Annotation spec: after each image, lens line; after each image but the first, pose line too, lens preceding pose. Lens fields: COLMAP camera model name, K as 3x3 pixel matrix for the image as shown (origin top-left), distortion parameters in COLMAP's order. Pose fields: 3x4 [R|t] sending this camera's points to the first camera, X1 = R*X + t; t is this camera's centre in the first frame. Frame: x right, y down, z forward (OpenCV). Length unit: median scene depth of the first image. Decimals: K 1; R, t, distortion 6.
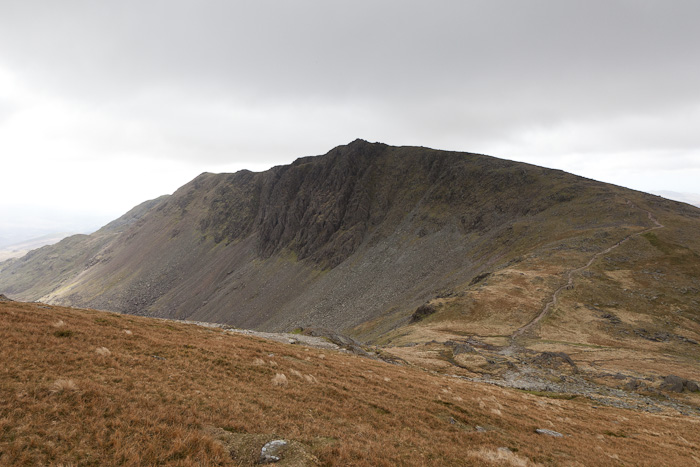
lens RADIAL K [[464.0, 0, 350.0], [0, 464.0, 233.5], [0, 0, 1]] dist [-0.002738, 0.002714]
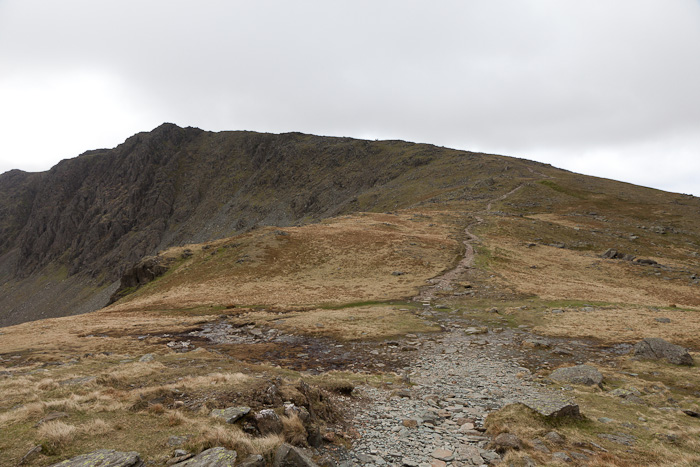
lens RADIAL K [[464.0, 0, 350.0], [0, 464.0, 233.5], [0, 0, 1]] dist [-0.002738, 0.002714]
pose [[0.943399, -0.008098, 0.331560, 0.063188], [0.030419, 0.997601, -0.062186, 0.052543], [-0.330261, 0.068752, 0.941382, 0.206909]]
